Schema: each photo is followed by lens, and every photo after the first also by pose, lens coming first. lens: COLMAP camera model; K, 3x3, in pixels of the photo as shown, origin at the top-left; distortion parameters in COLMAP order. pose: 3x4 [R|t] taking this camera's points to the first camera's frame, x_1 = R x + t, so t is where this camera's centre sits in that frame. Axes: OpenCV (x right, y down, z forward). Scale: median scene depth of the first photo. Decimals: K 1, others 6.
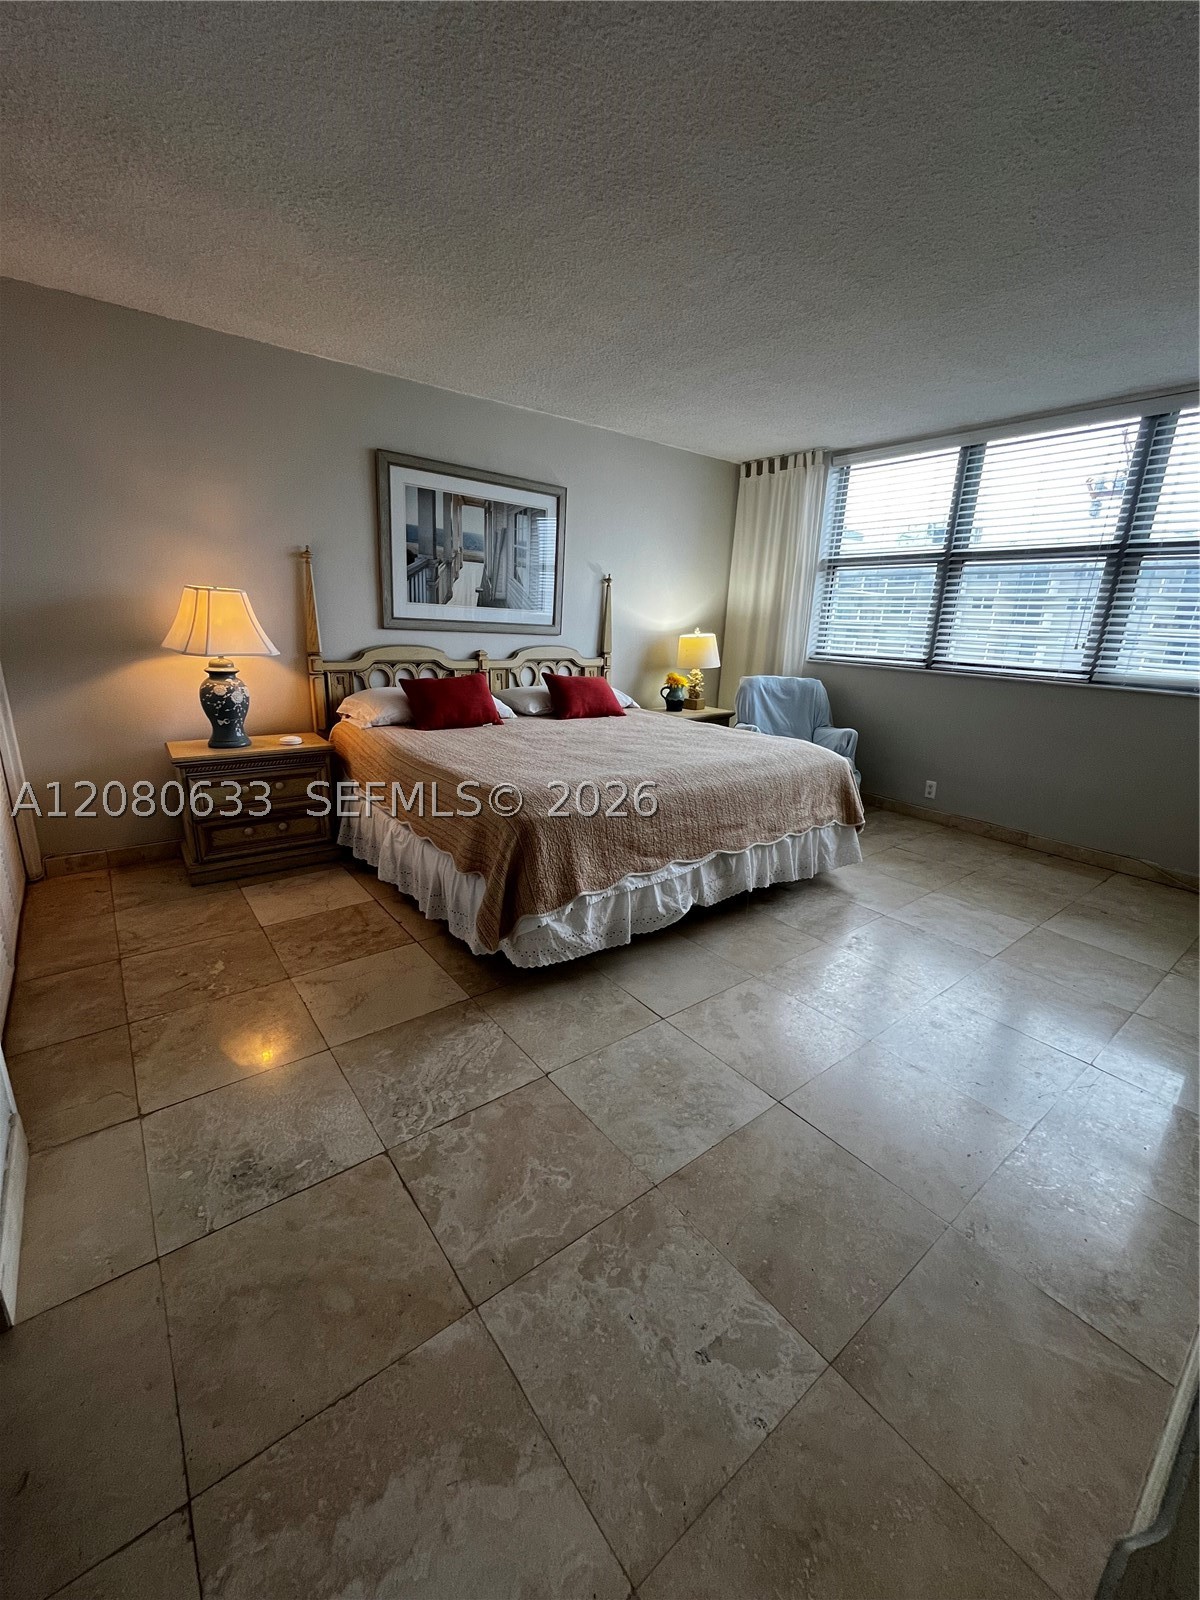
lens RADIAL K [[643.5, 0, 604.3], [0, 643.5, 797.3], [0, 0, 1]] dist [-0.002115, -0.000233]
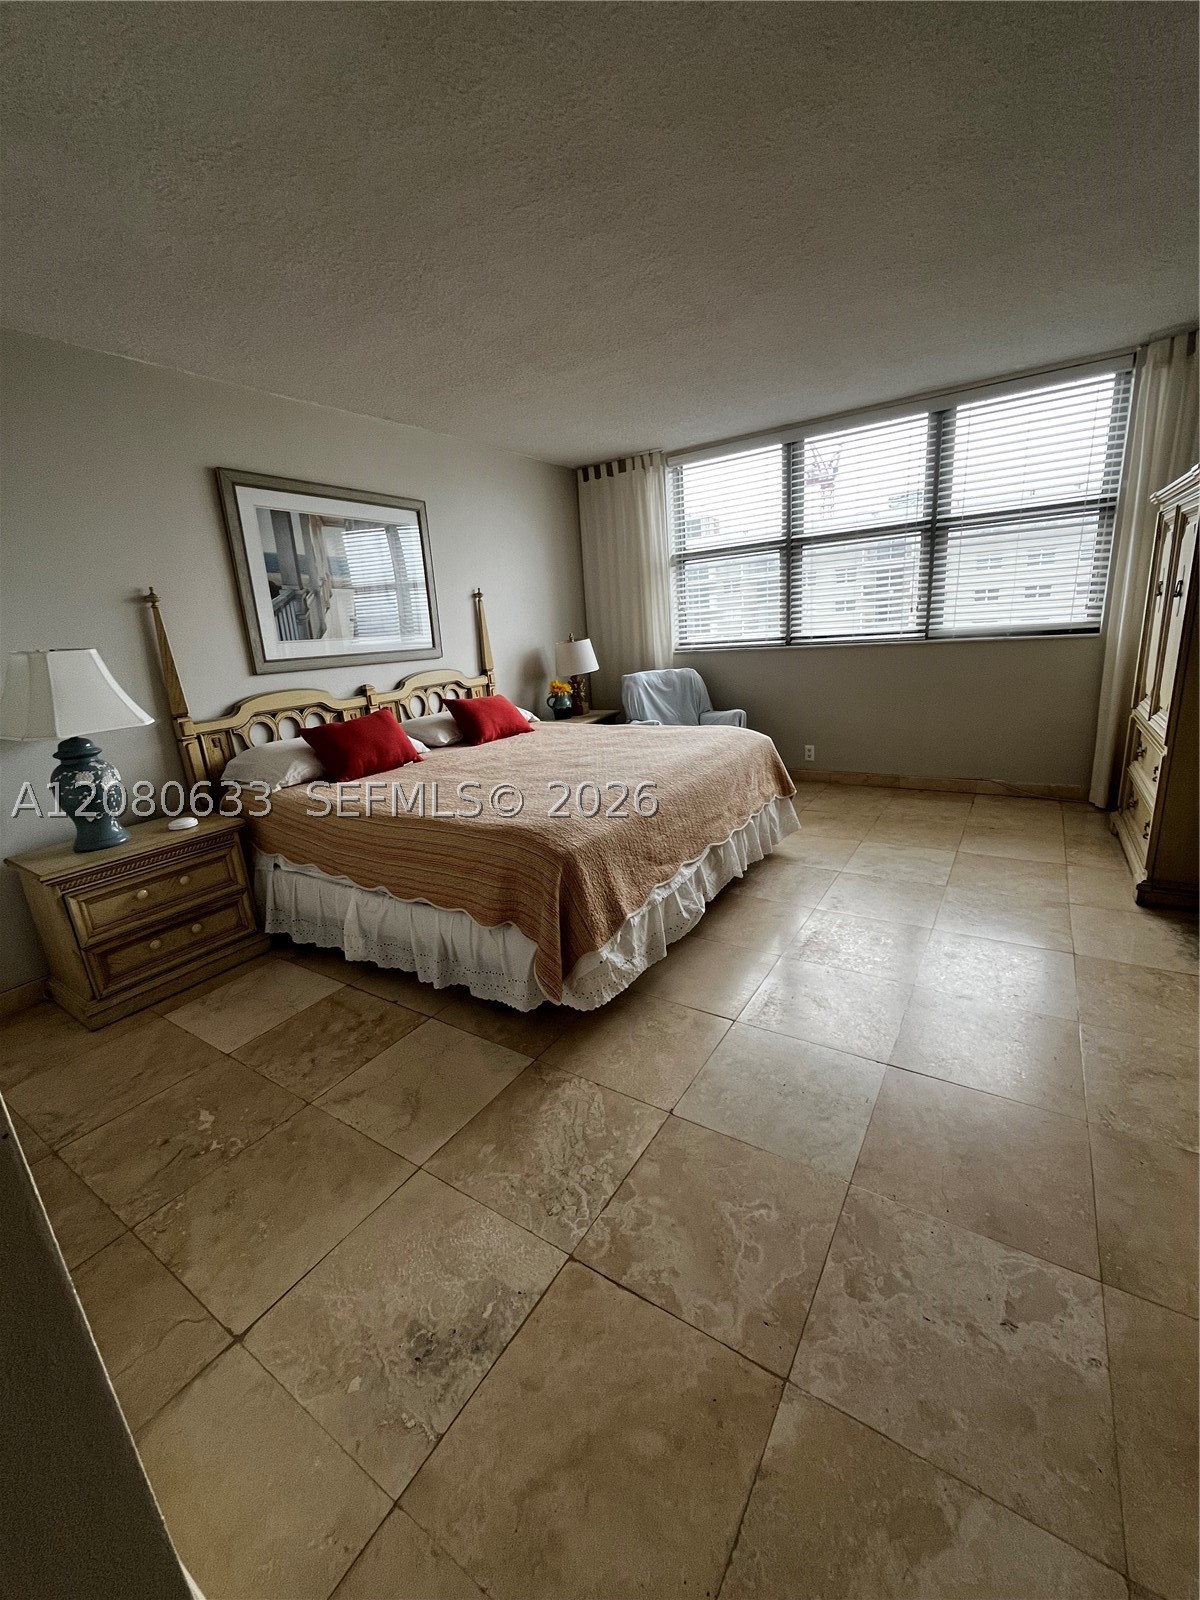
lens RADIAL K [[643.5, 0, 602.3], [0, 643.5, 797.2], [0, 0, 1]] dist [-0.002115, -0.000233]
pose [[0.940245, -0.188169, 0.283782, -0.223450], [0.191837, 0.981311, 0.015078, -0.033074], [-0.281315, 0.040262, 0.958770, 0.067863]]
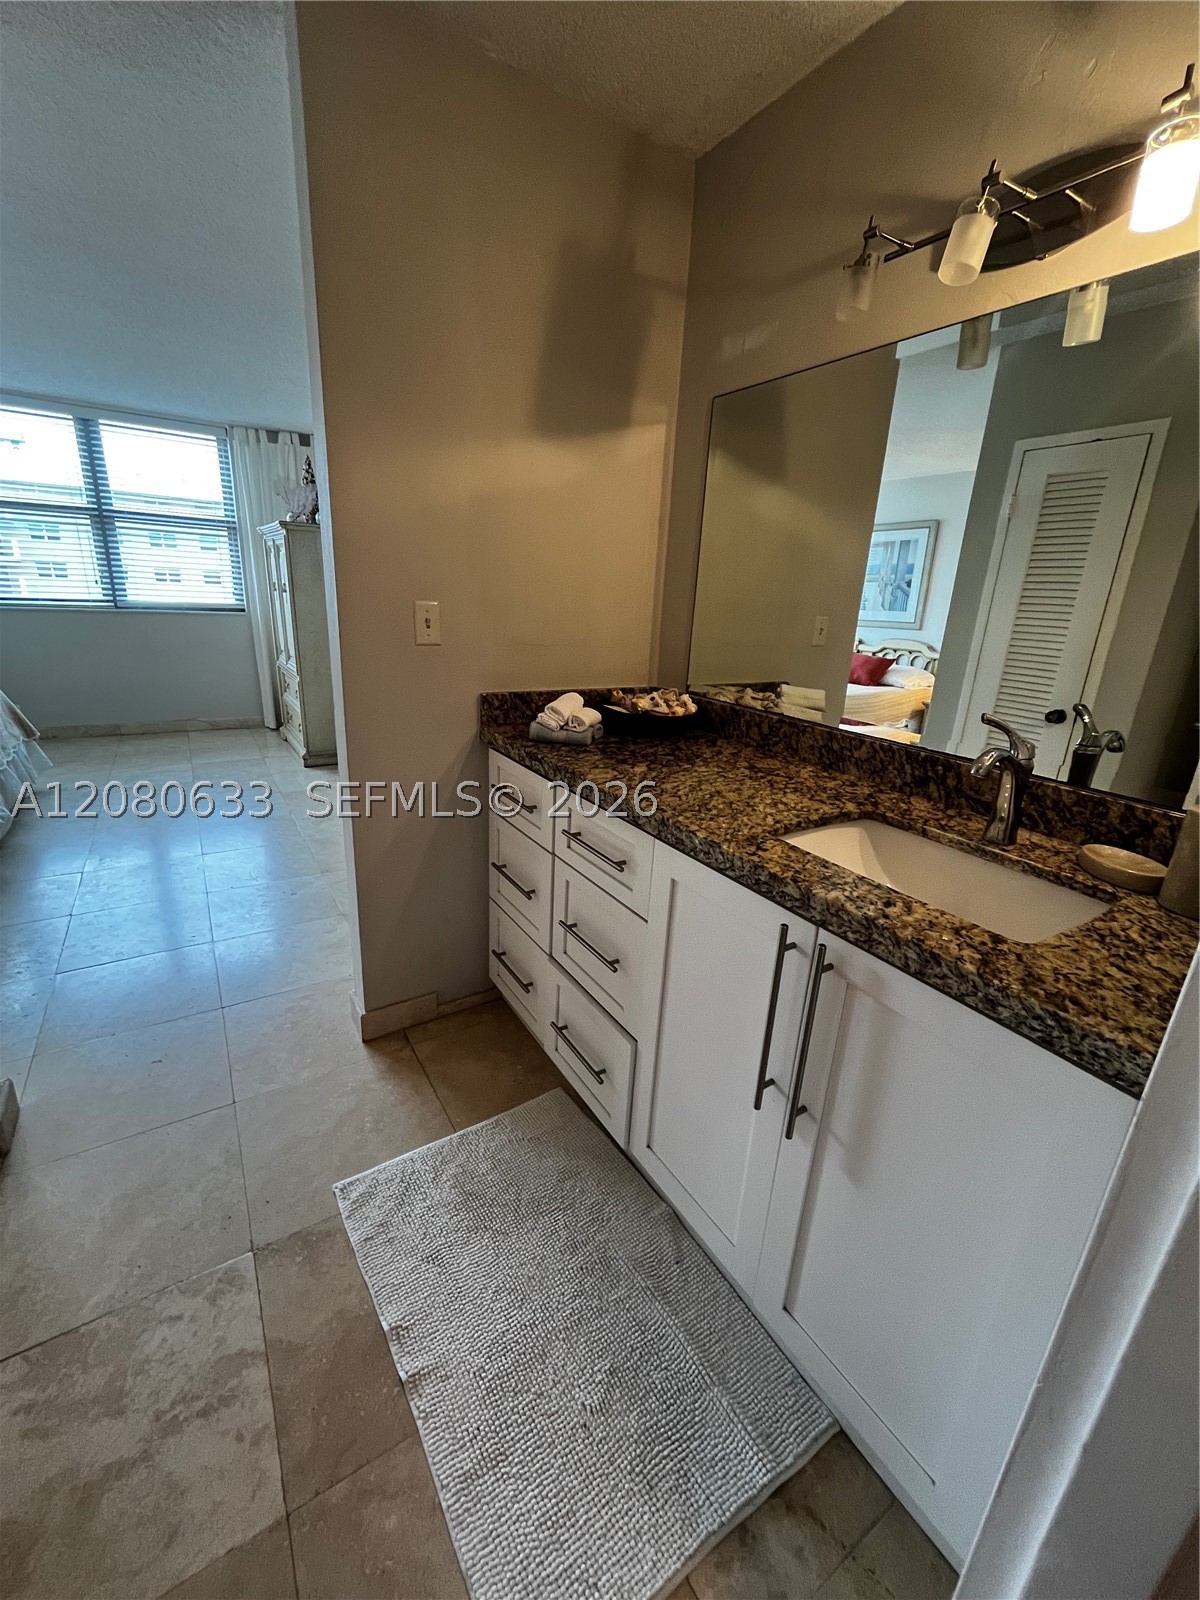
lens RADIAL K [[643.5, 0, 604.5], [0, 643.5, 797.9], [0, 0, 1]] dist [-0.002115, -0.000233]
pose [[0.095559, -0.331671, 0.938543, -0.735982], [0.226344, 0.925399, 0.303981, 0.025334], [-0.969349, 0.183385, 0.163502, -0.237984]]
